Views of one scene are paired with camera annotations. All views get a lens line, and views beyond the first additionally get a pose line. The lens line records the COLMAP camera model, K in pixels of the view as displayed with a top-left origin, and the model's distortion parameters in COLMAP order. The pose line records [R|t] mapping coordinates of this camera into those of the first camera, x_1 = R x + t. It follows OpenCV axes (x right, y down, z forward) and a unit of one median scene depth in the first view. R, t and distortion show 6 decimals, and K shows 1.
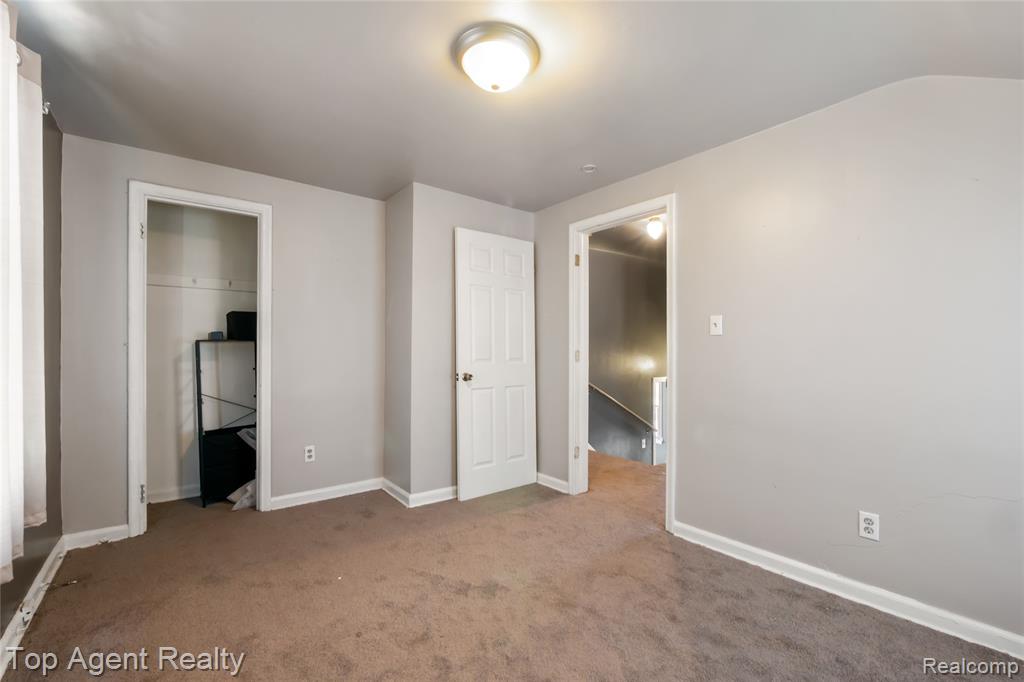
lens RADIAL K [[427.6, 0, 512.6], [0, 427.6, 348.5], [0, 0, 1]] dist [-0.013538, 0.002569]
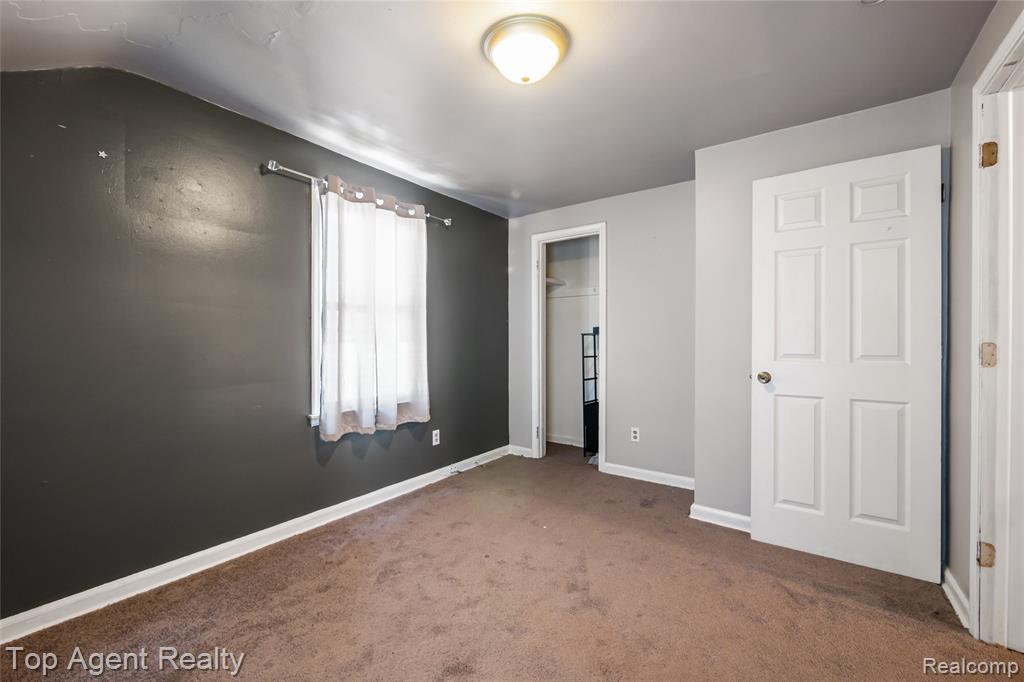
lens RADIAL K [[427.6, 0, 507.1], [0, 427.6, 339.8], [0, 0, 1]] dist [-0.013538, 0.002569]
pose [[0.263522, -0.000833, -0.964653, 0.511256], [0.003912, 0.999992, 0.000205, -0.001450], [0.964645, -0.003828, 0.263523, 0.388099]]
